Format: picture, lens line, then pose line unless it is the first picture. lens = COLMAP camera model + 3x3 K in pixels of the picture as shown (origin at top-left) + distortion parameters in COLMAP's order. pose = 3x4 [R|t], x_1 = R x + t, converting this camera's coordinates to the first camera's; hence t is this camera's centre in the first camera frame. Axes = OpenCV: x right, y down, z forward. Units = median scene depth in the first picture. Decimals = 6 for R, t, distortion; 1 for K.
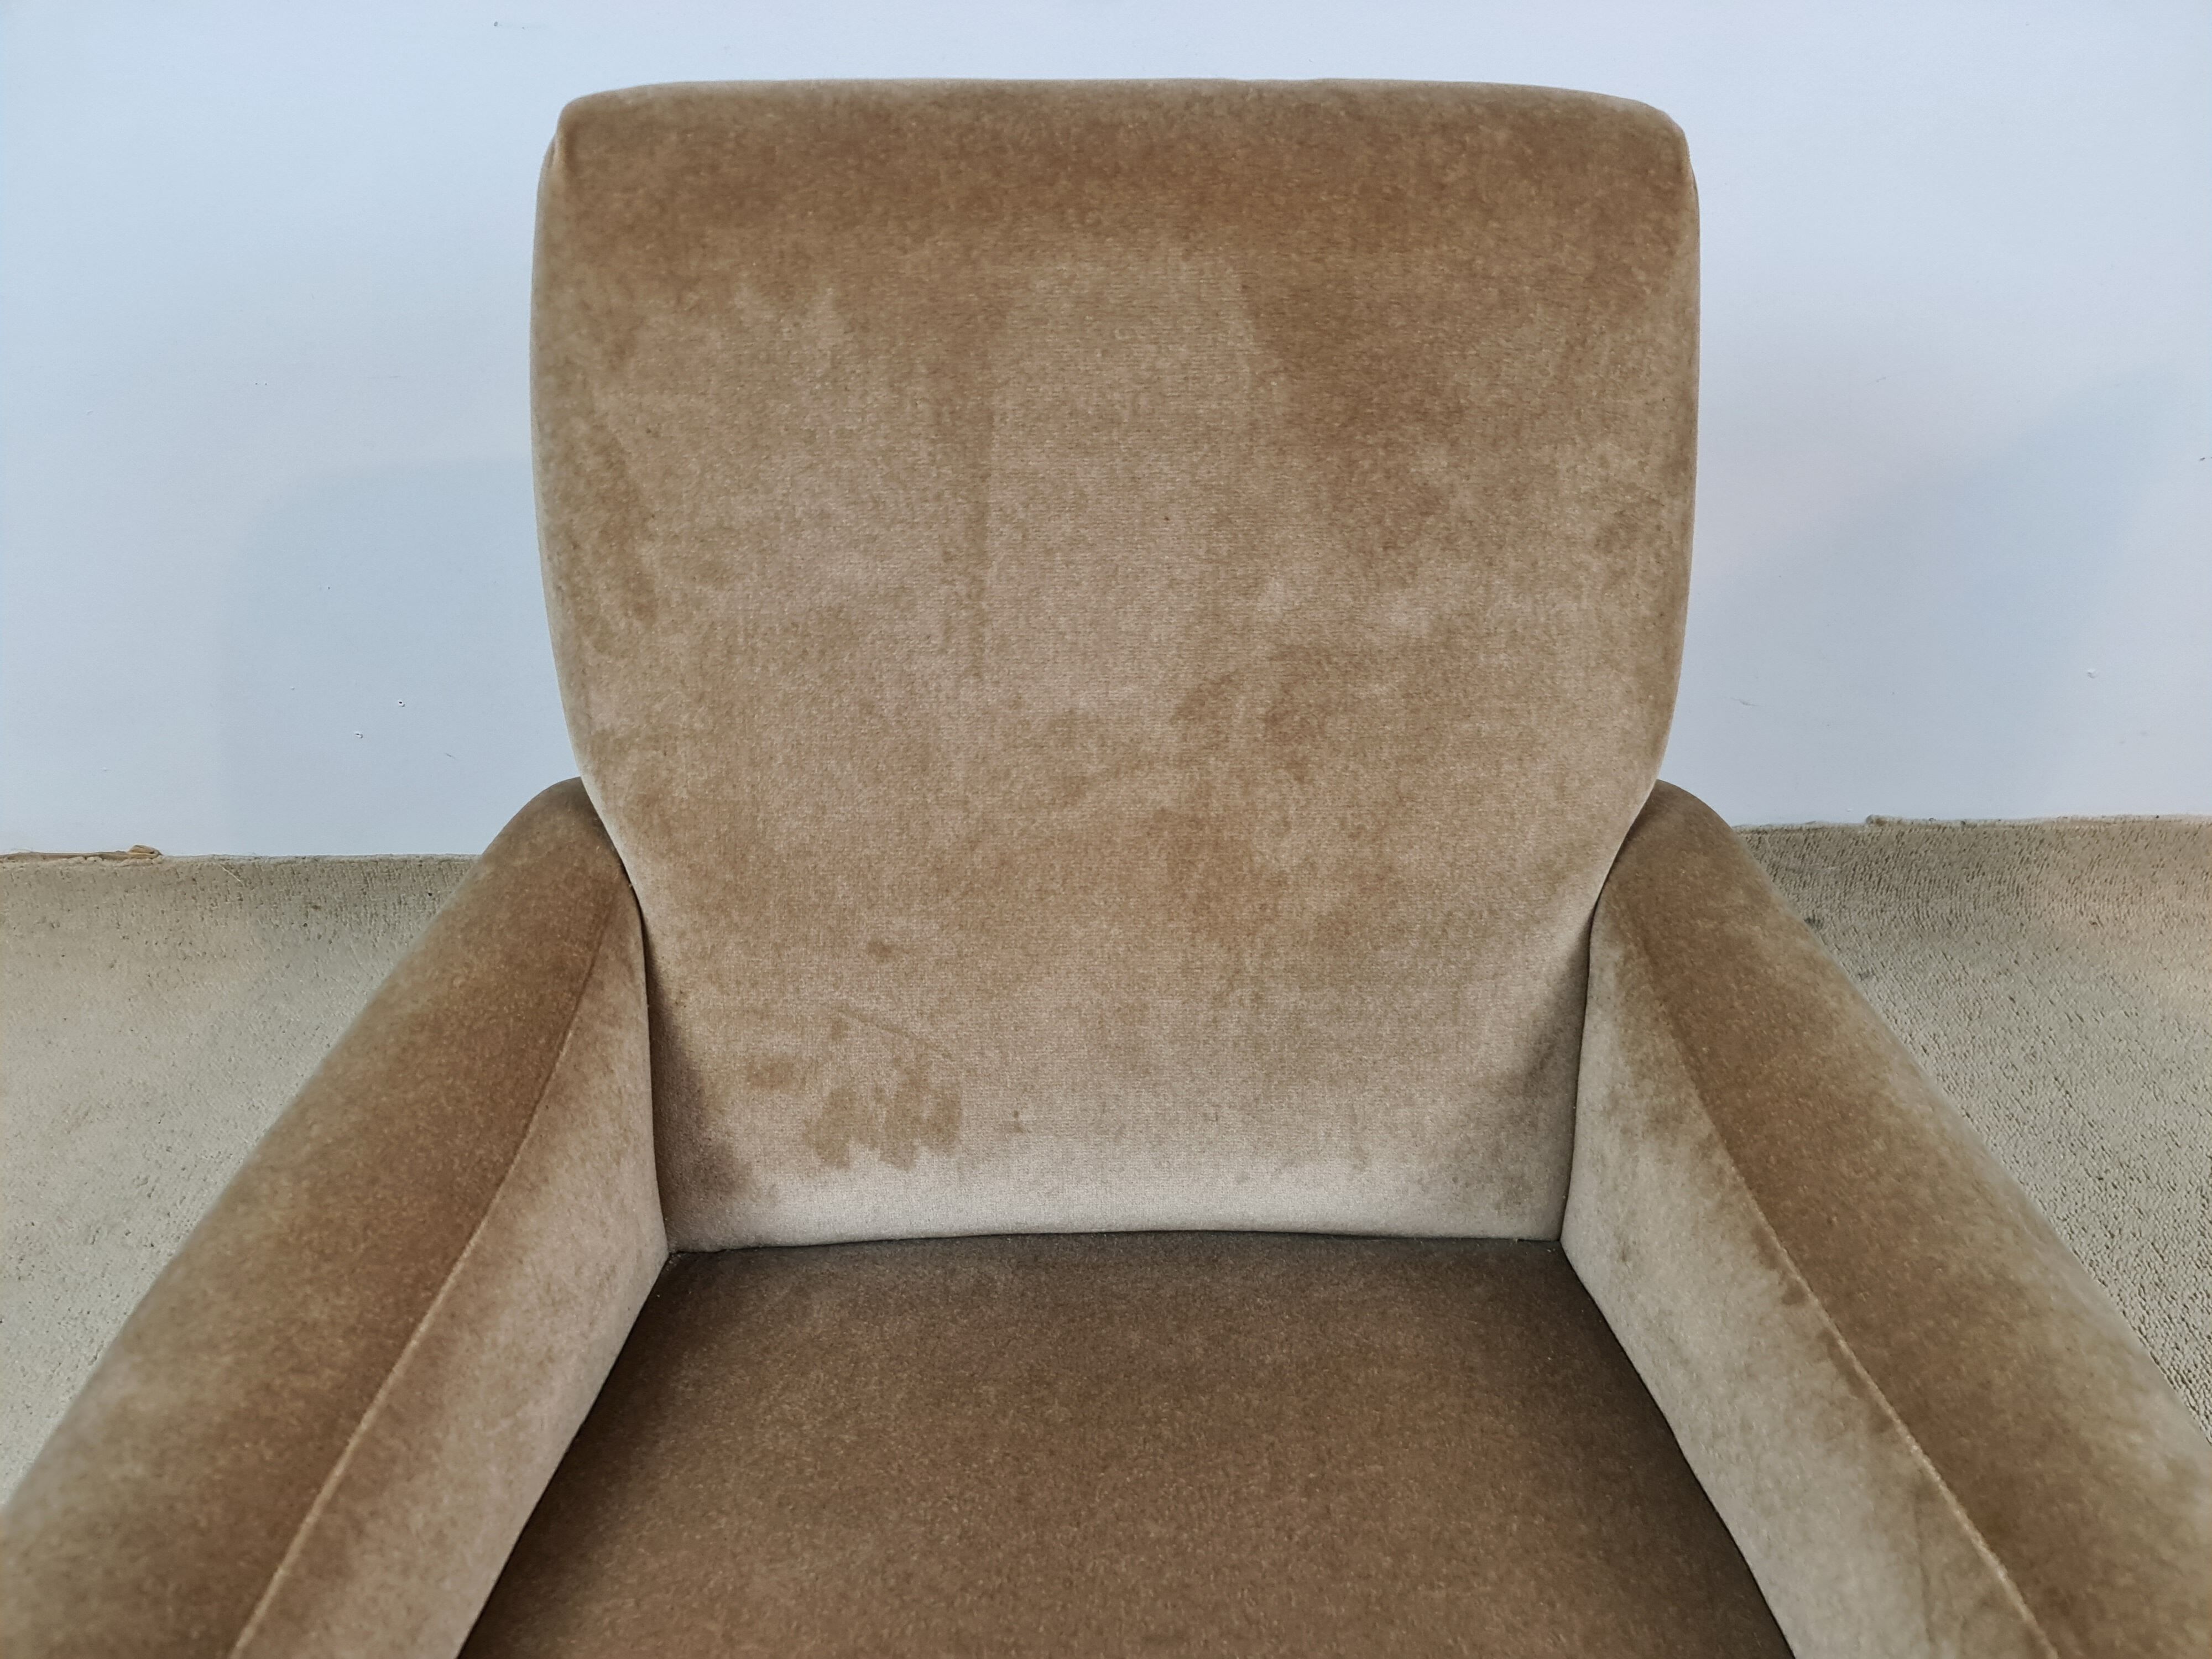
lens RADIAL K [[1774.1, 0, 1106.0], [0, 1774.1, 1100.1], [0, 0, 1]] dist [0.076227, -0.082956]
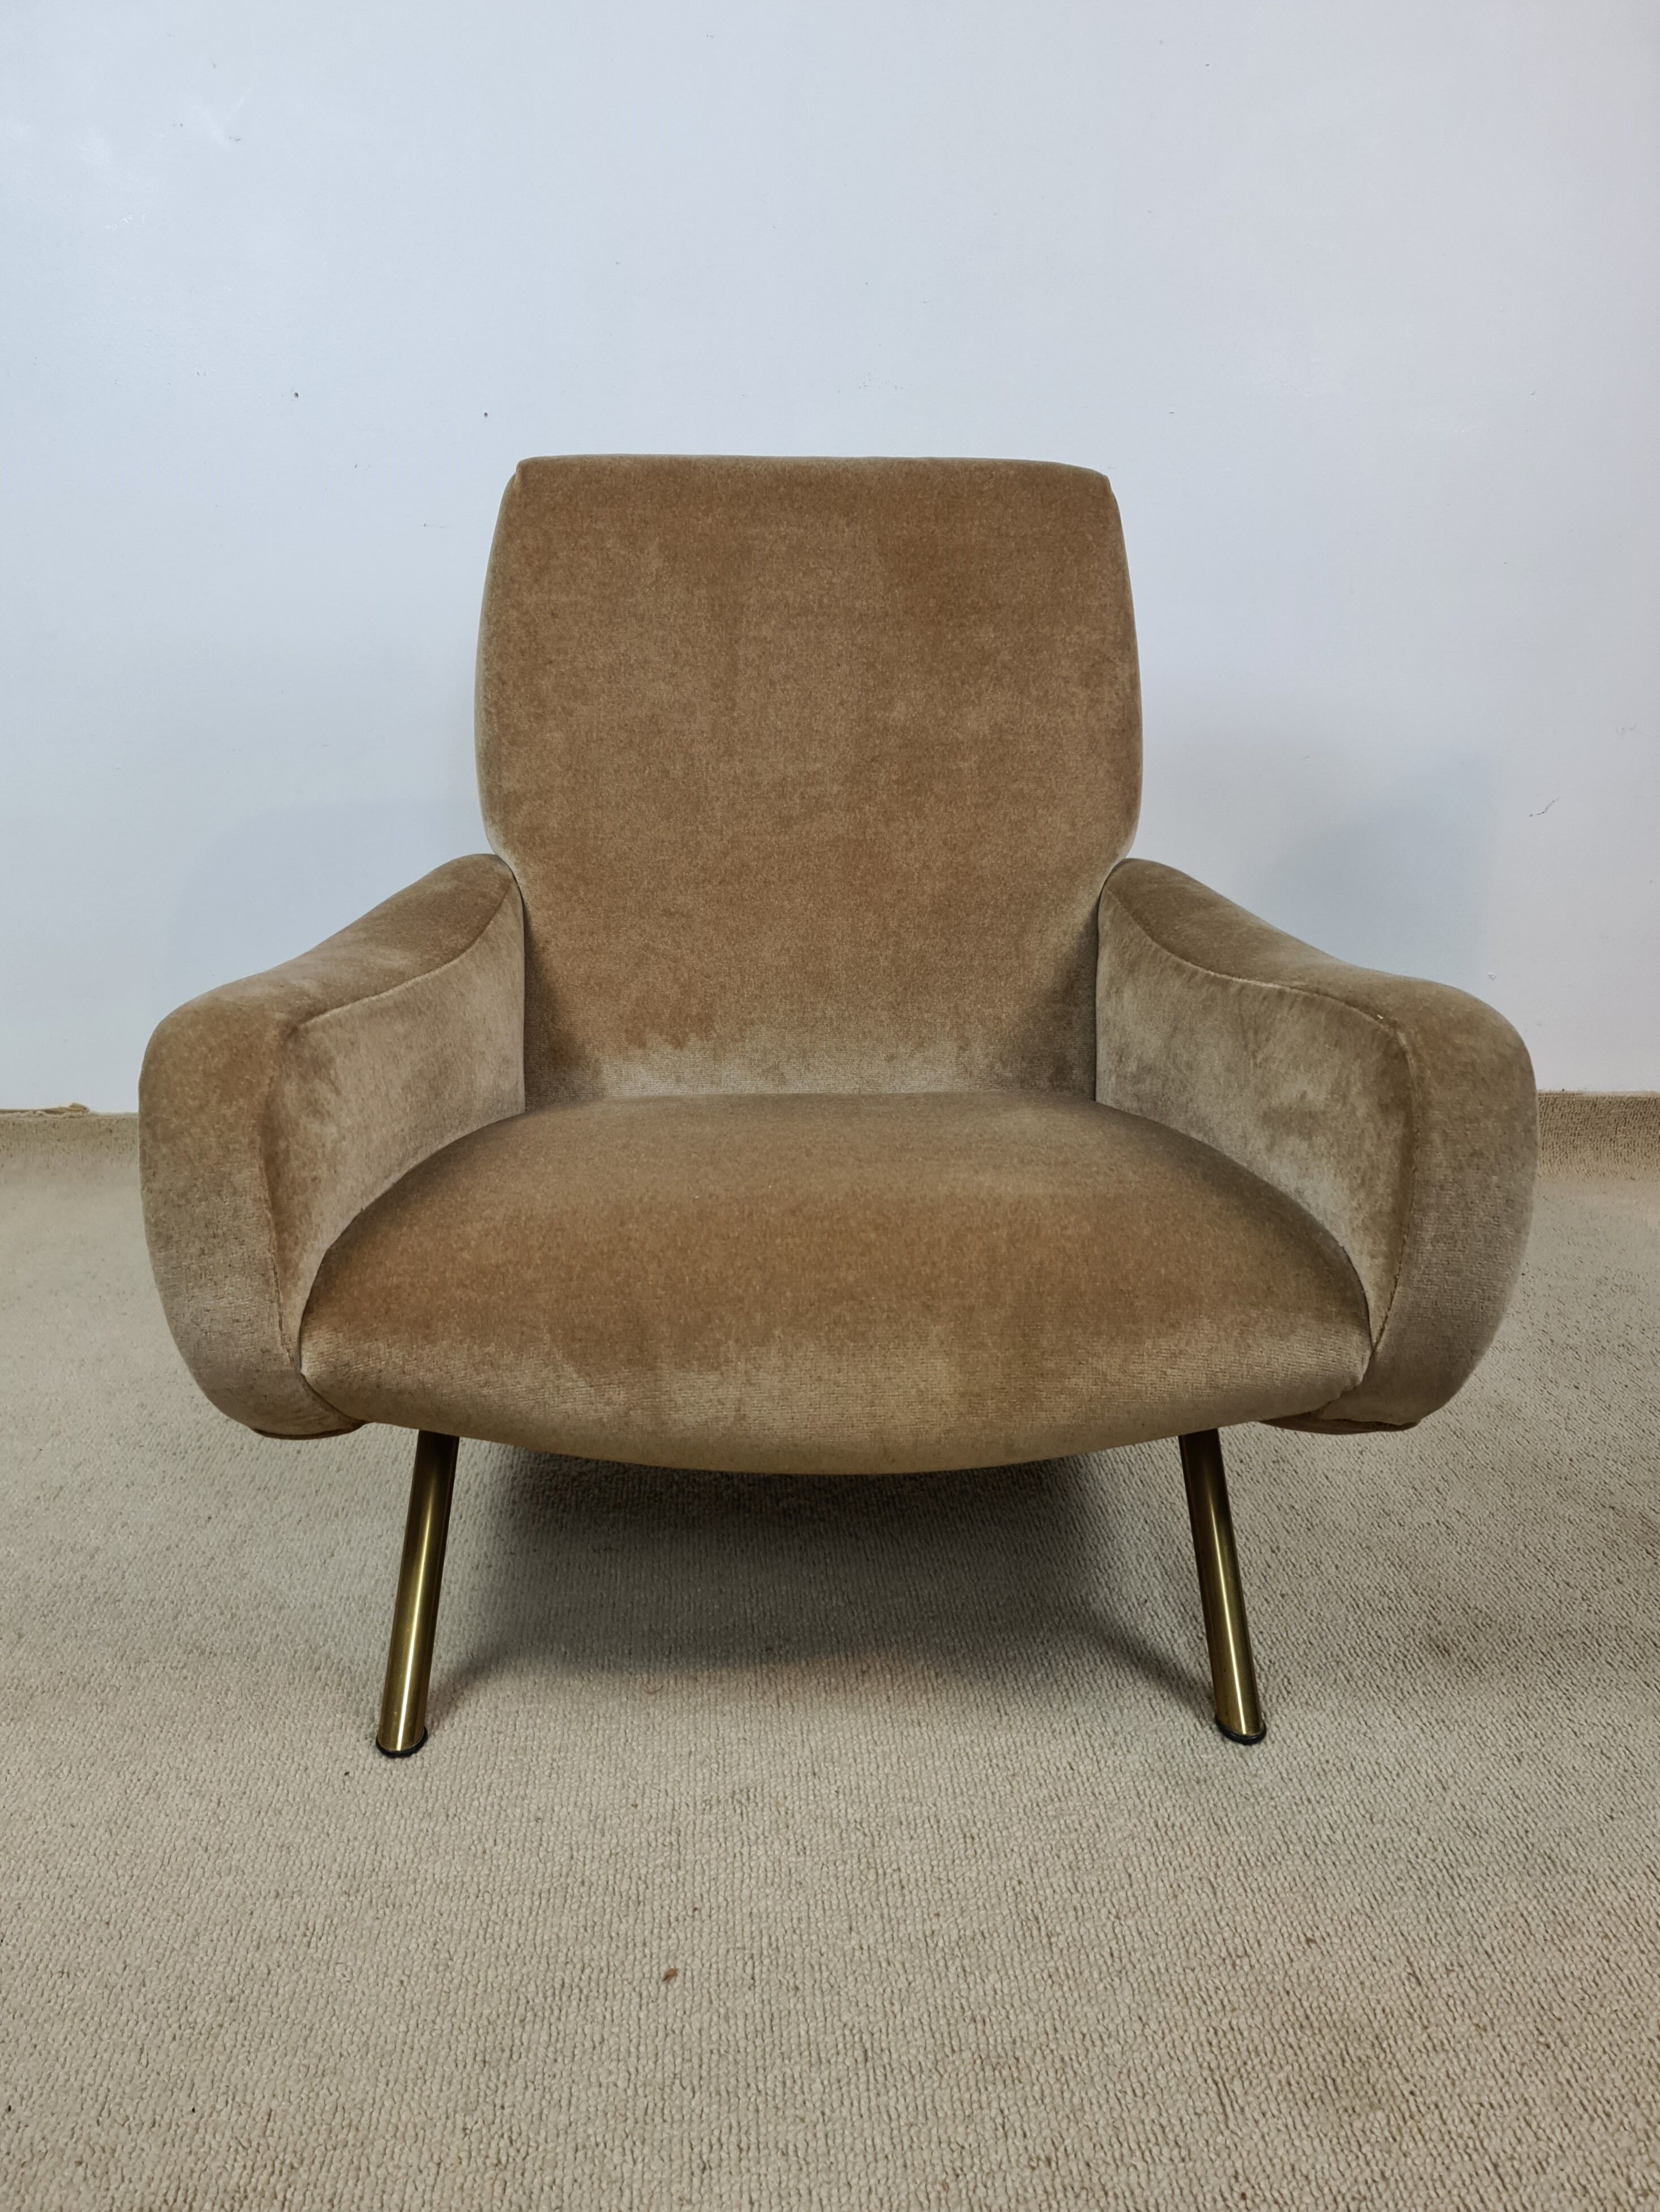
lens RADIAL K [[1774.2, 0, 815.1], [0, 1774.2, 1258.2], [0, 0, 1]] dist [0.076227, -0.082956]
pose [[0.999766, -0.002010, 0.021517, -0.028410], [0.008272, 0.955431, -0.295097, 0.742904], [-0.019965, 0.295206, 0.955225, -0.511877]]
